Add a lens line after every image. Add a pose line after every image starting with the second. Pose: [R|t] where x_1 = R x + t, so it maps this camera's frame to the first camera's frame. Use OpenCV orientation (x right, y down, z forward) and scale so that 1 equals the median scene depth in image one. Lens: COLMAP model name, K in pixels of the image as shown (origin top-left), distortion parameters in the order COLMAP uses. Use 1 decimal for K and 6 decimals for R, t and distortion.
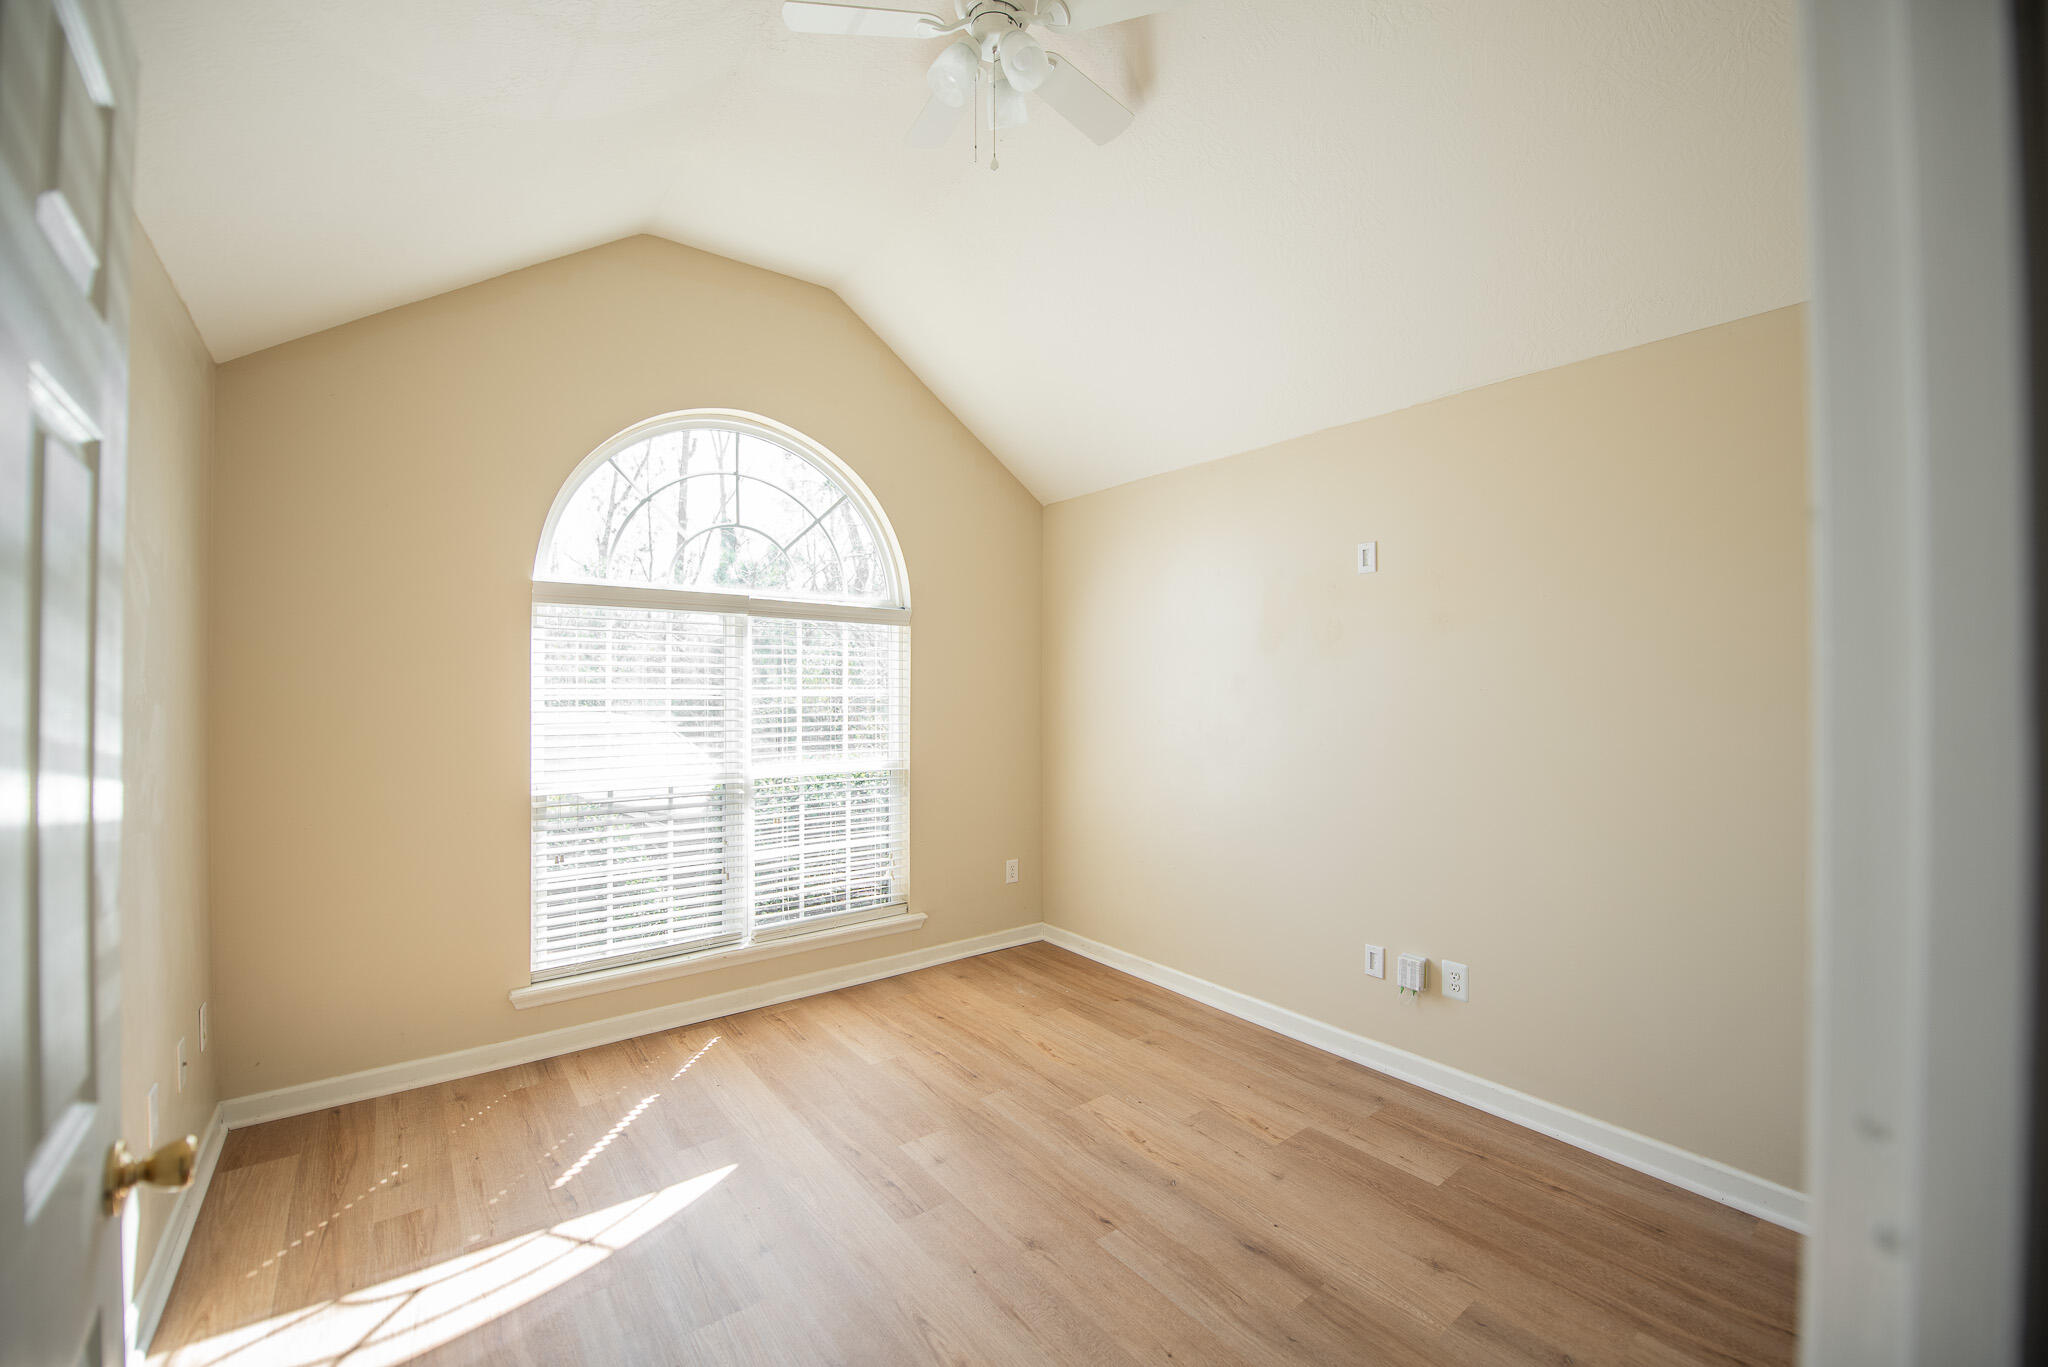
lens RADIAL K [[812.5, 0, 1025.7], [0, 812.5, 684.3], [0, 0, 1]] dist [-0.019466, -0.000619]
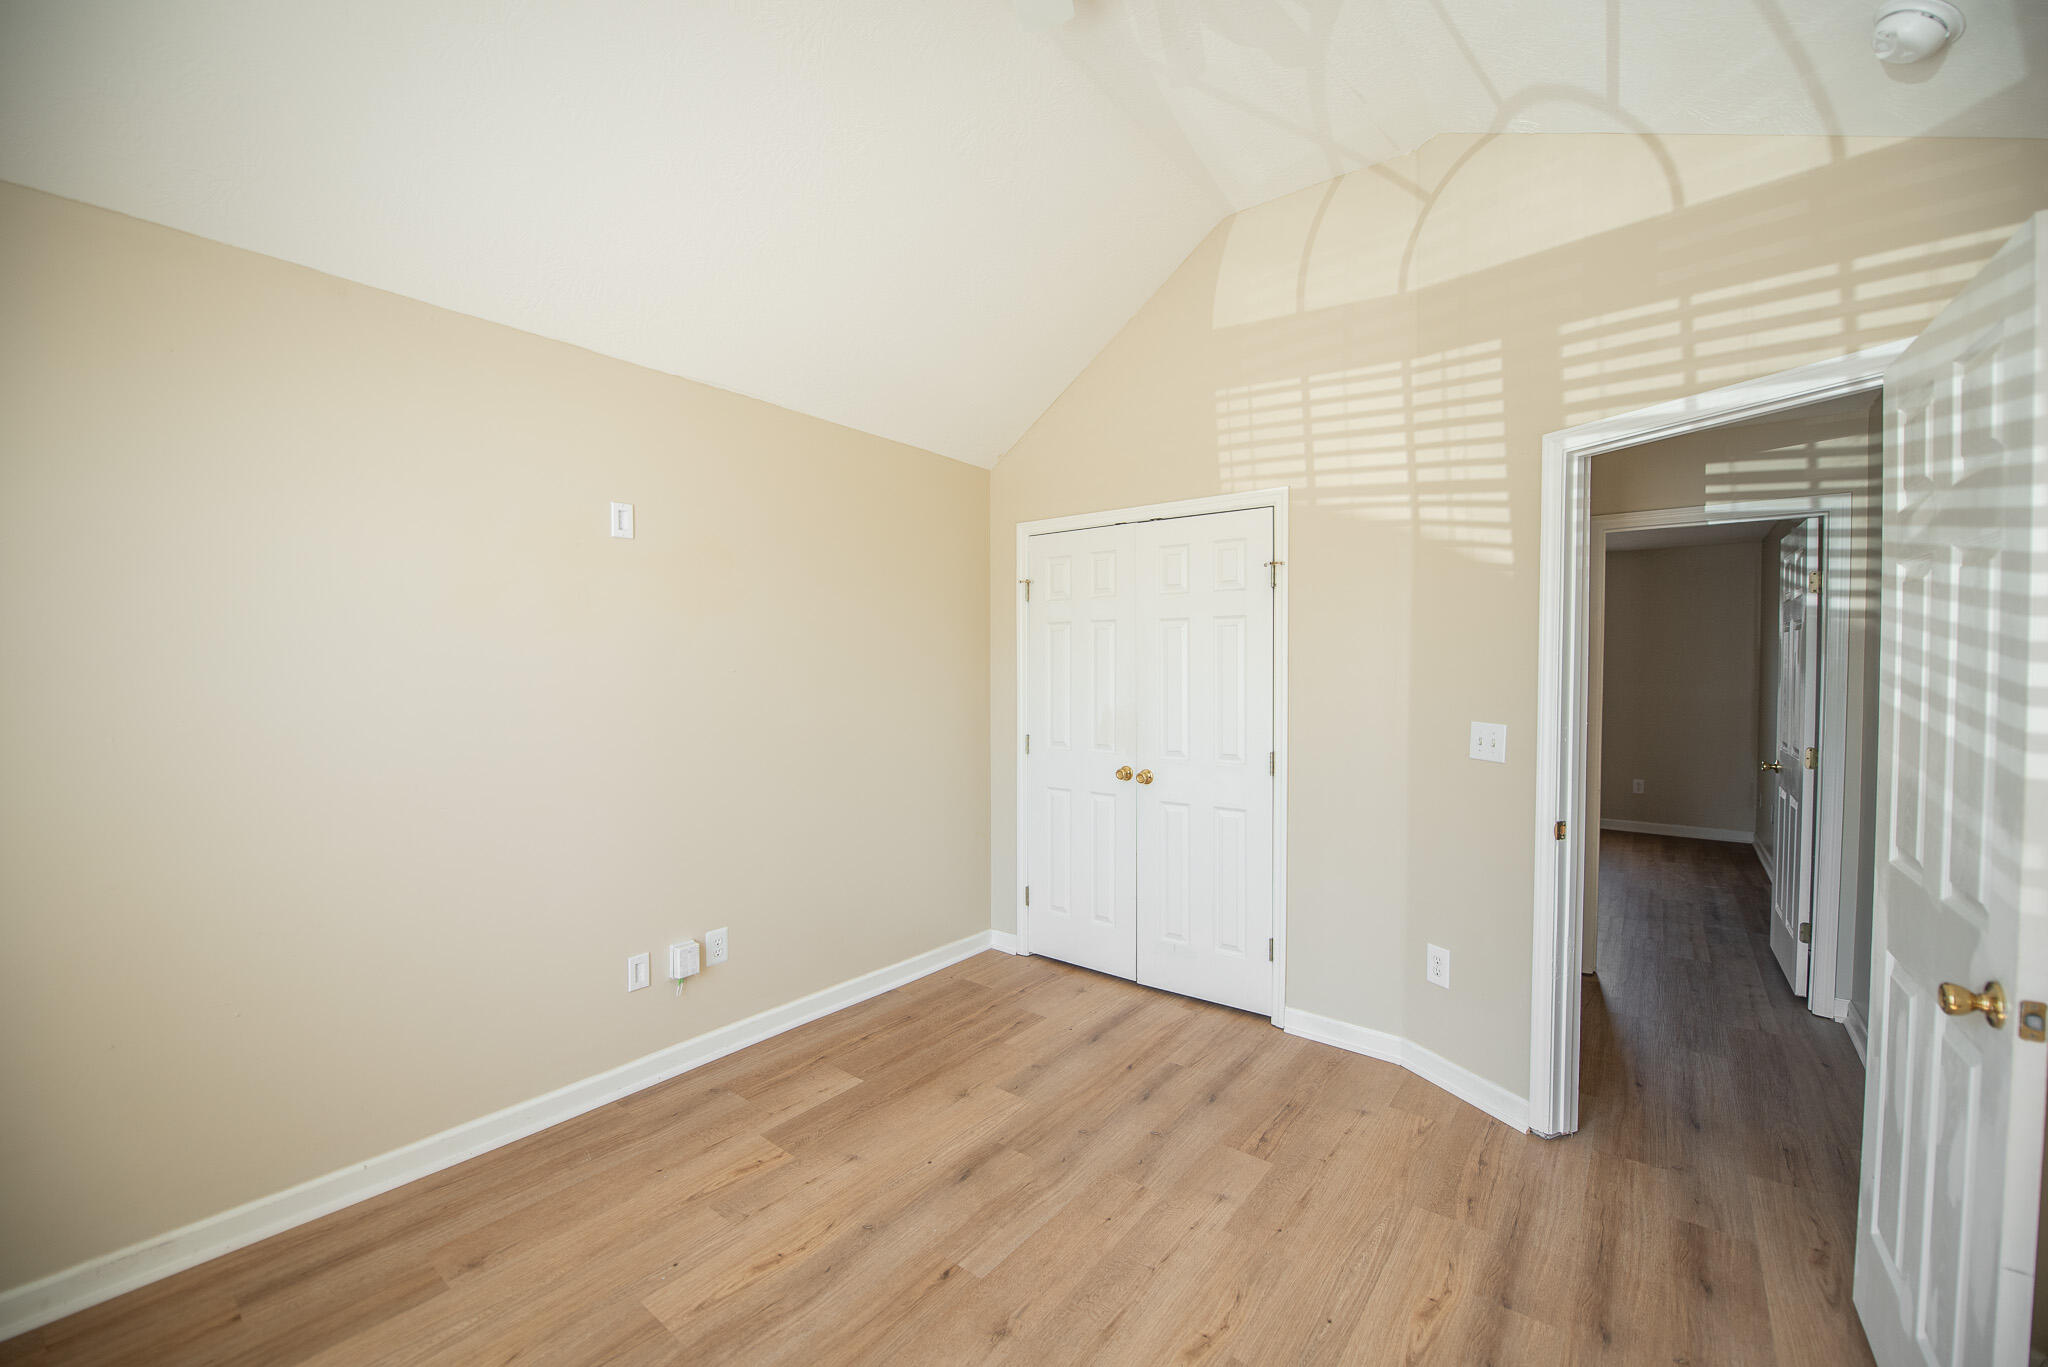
lens RADIAL K [[812.5, 0, 1025.7], [0, 812.5, 684.3], [0, 0, 1]] dist [-0.019466, -0.000619]
pose [[-0.238969, -0.025362, 0.970696, -0.672476], [-0.009930, 0.999670, 0.023674, -0.007527], [-0.970976, -0.003982, -0.239142, 0.986990]]
